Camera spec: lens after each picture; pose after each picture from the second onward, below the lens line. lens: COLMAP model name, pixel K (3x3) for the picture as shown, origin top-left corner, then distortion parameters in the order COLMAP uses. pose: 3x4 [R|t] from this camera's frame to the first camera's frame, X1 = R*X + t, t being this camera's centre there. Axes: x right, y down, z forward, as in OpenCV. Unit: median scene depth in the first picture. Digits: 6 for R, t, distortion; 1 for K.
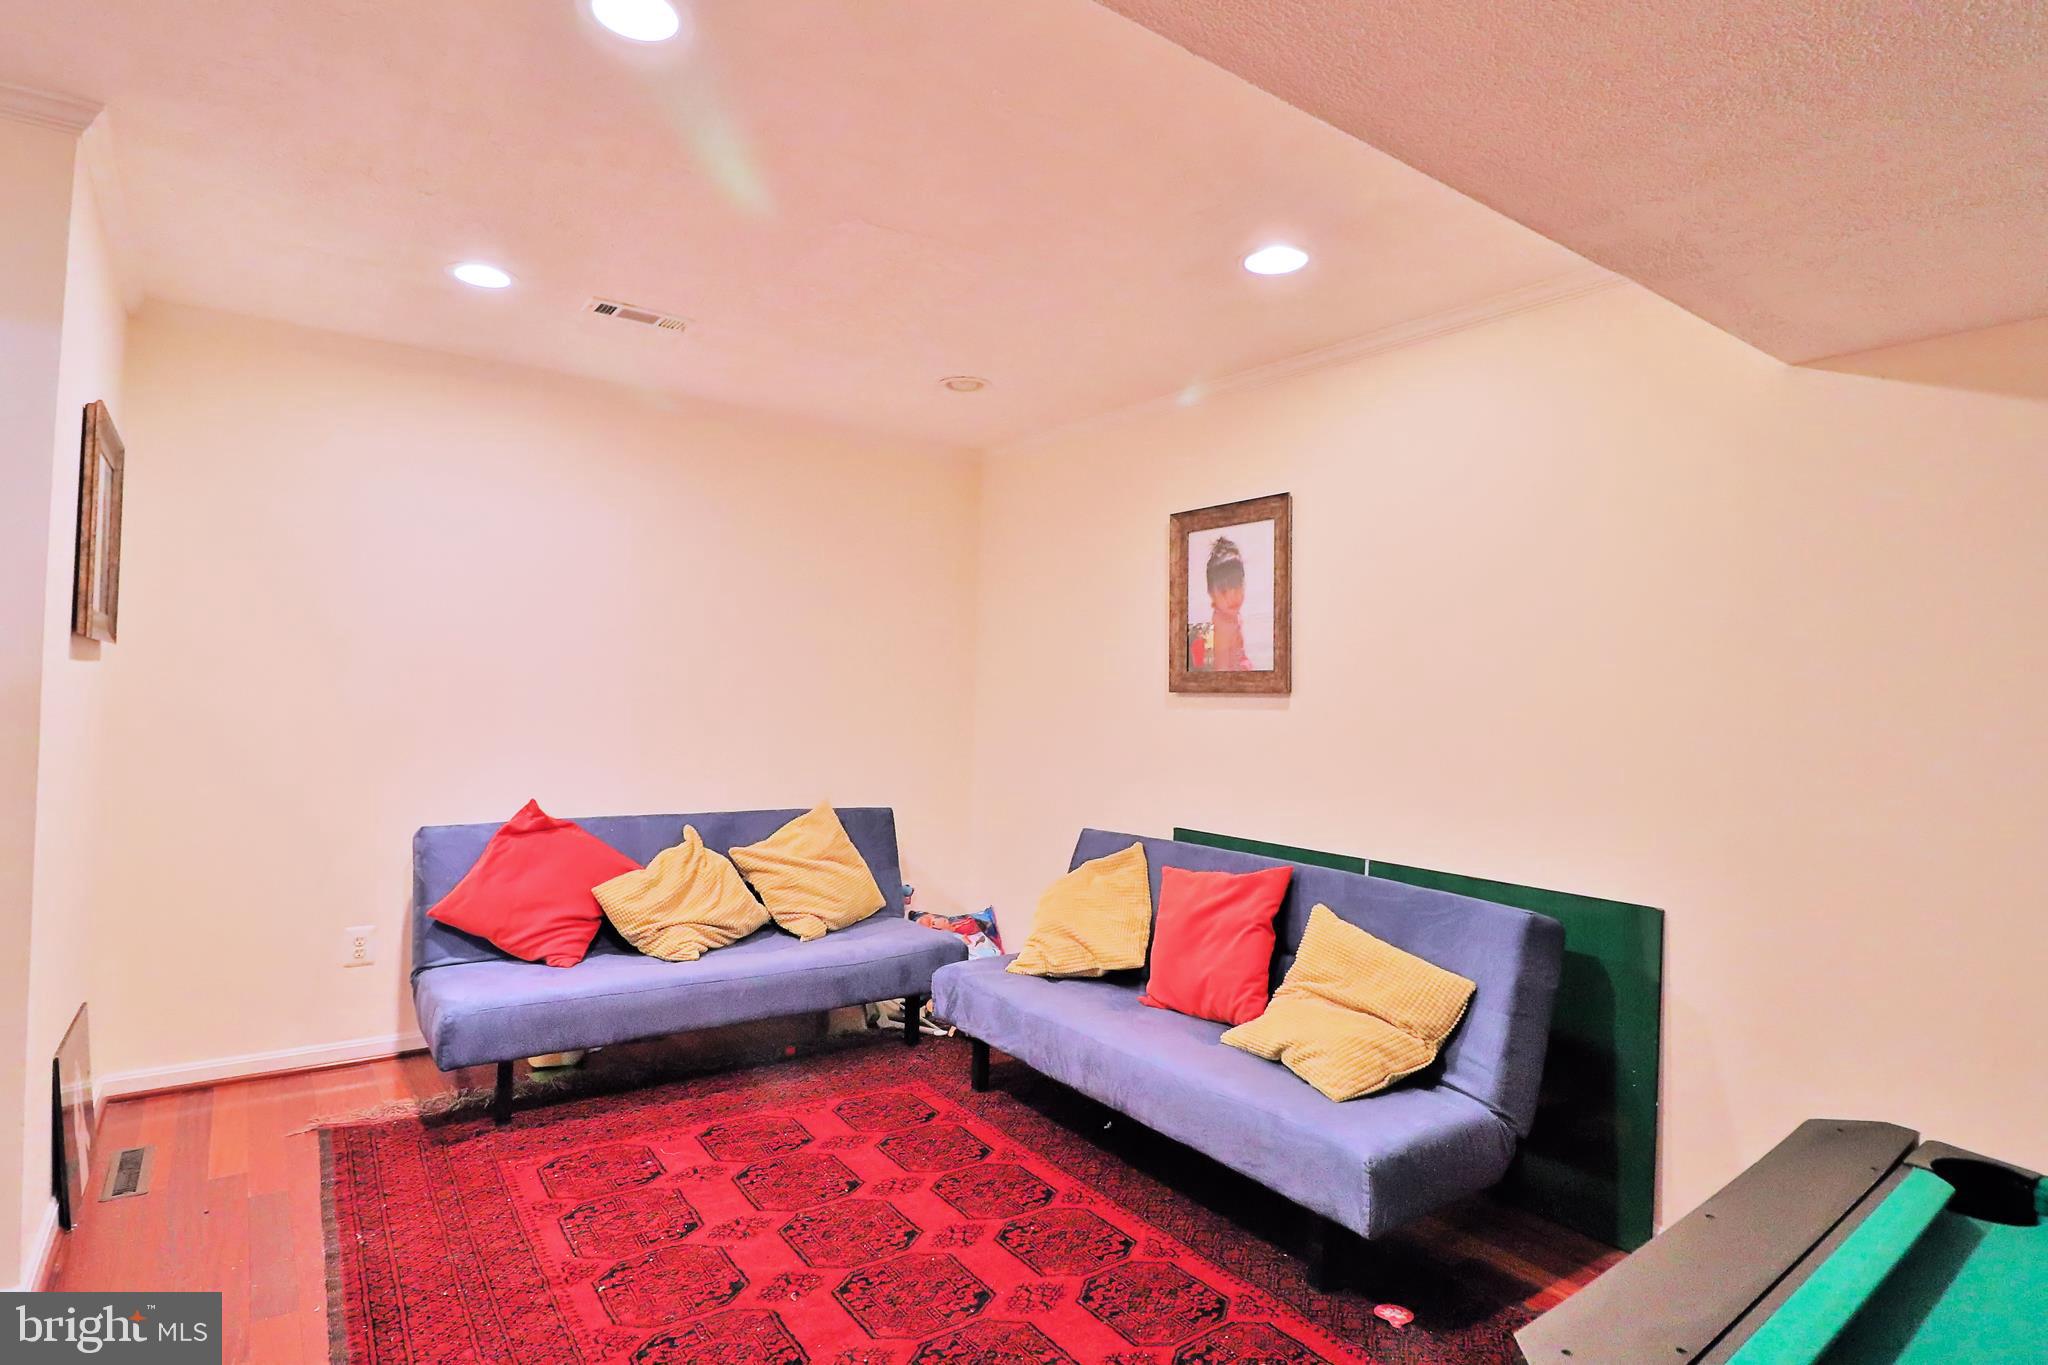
lens RADIAL K [[1058.1, 0, 1023.6], [0, 1058.1, 667.3], [0, 0, 1]] dist [0.001801, -0.015541]
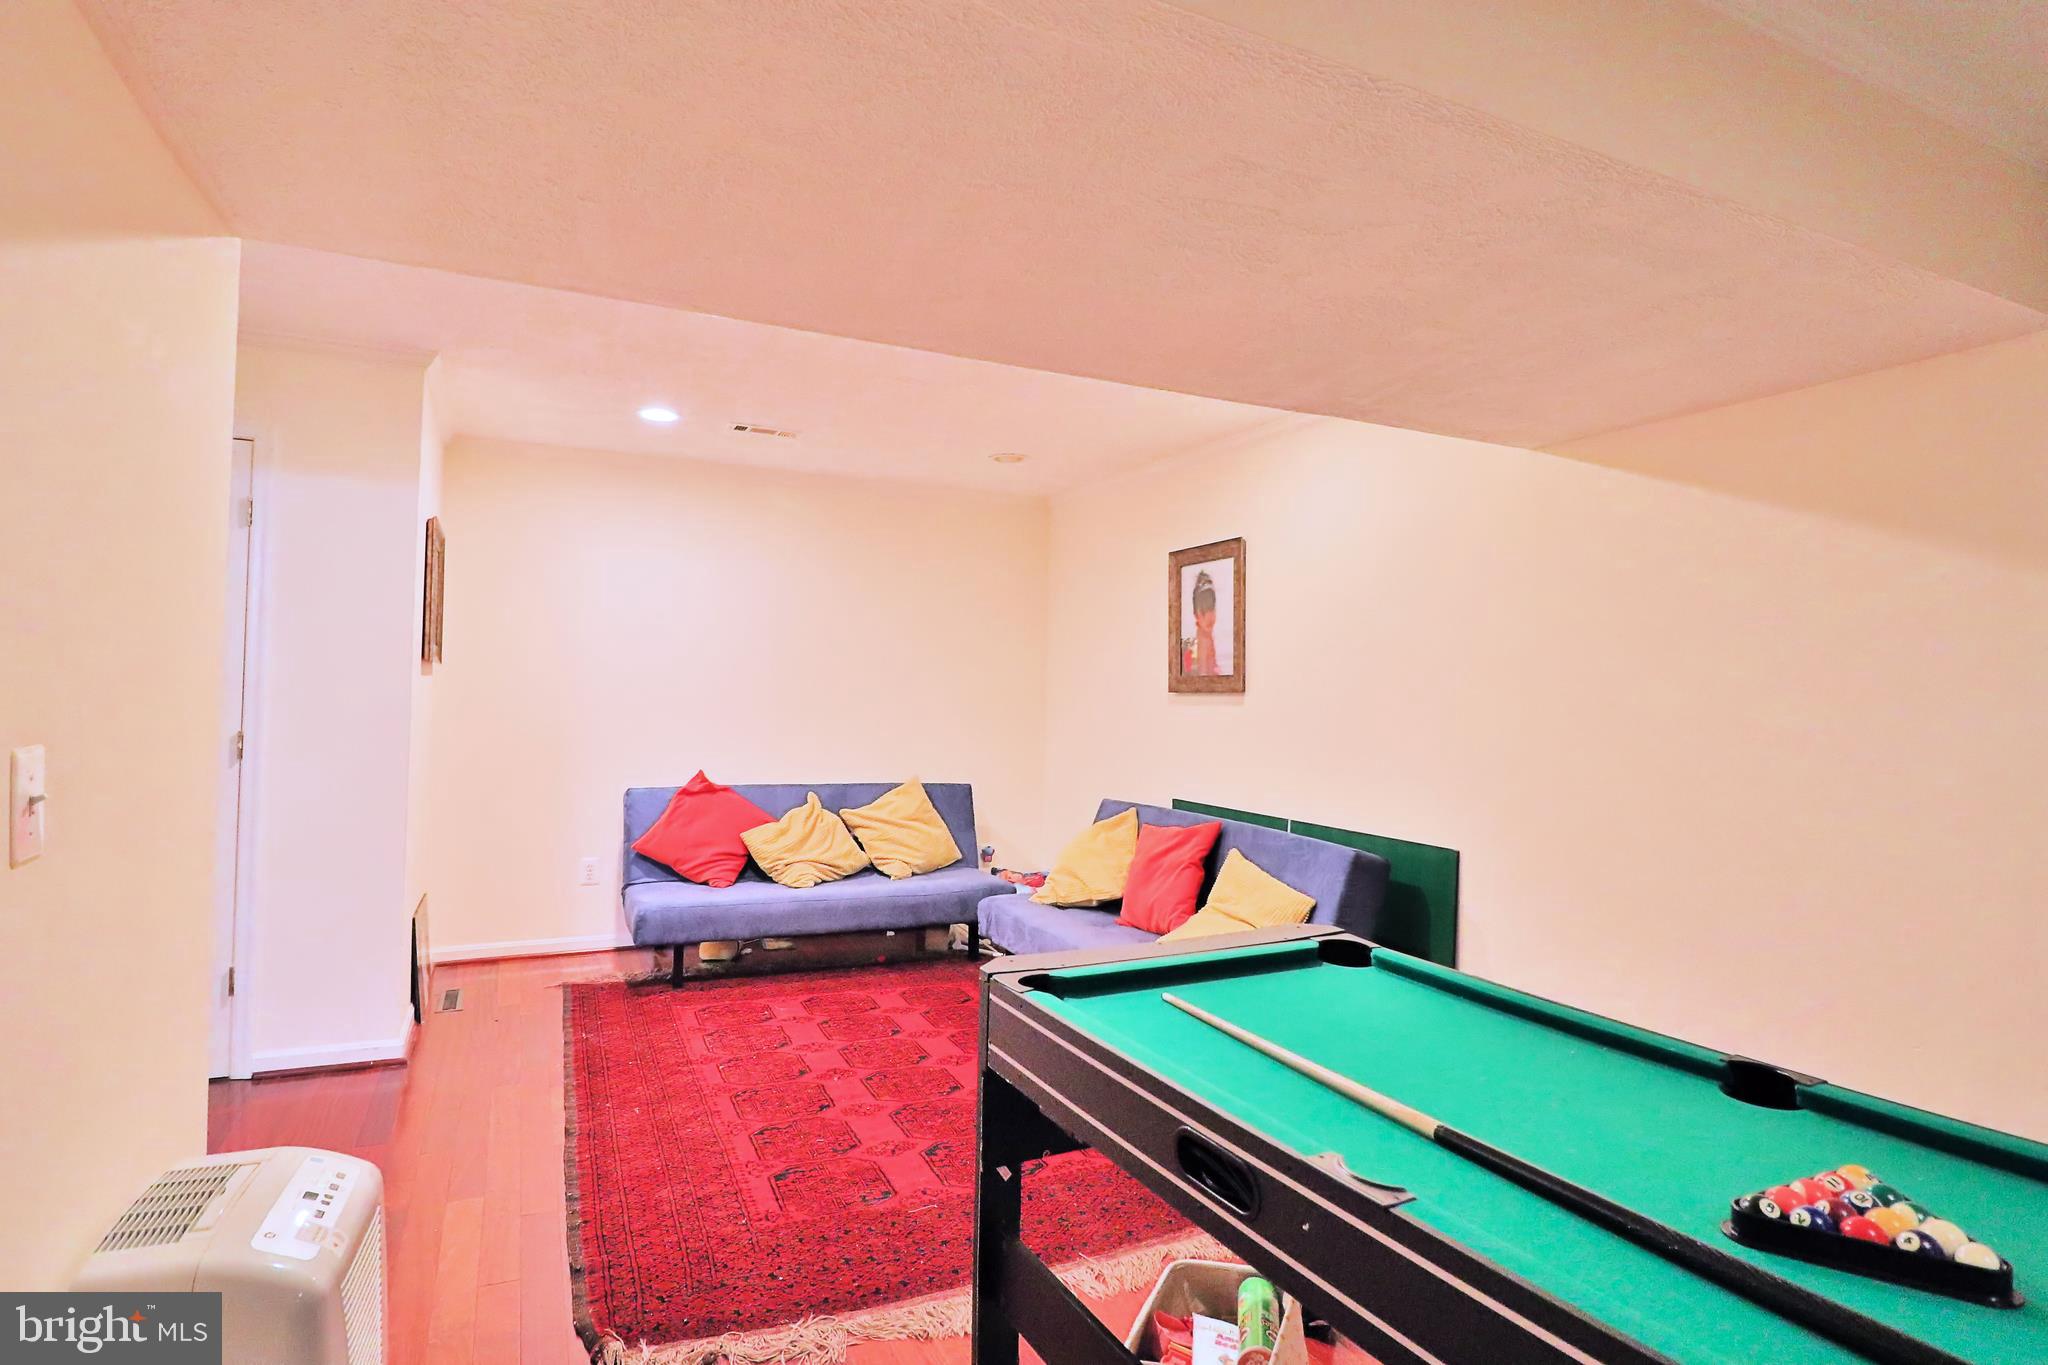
lens RADIAL K [[1058.1, 0, 1023.6], [0, 1058.1, 667.3], [0, 0, 1]] dist [0.001801, -0.015541]
pose [[0.982699, -0.009171, -0.184981, 0.230852], [0.008506, 0.999954, -0.004387, -0.002870], [0.185013, 0.002737, 0.982732, -0.322236]]
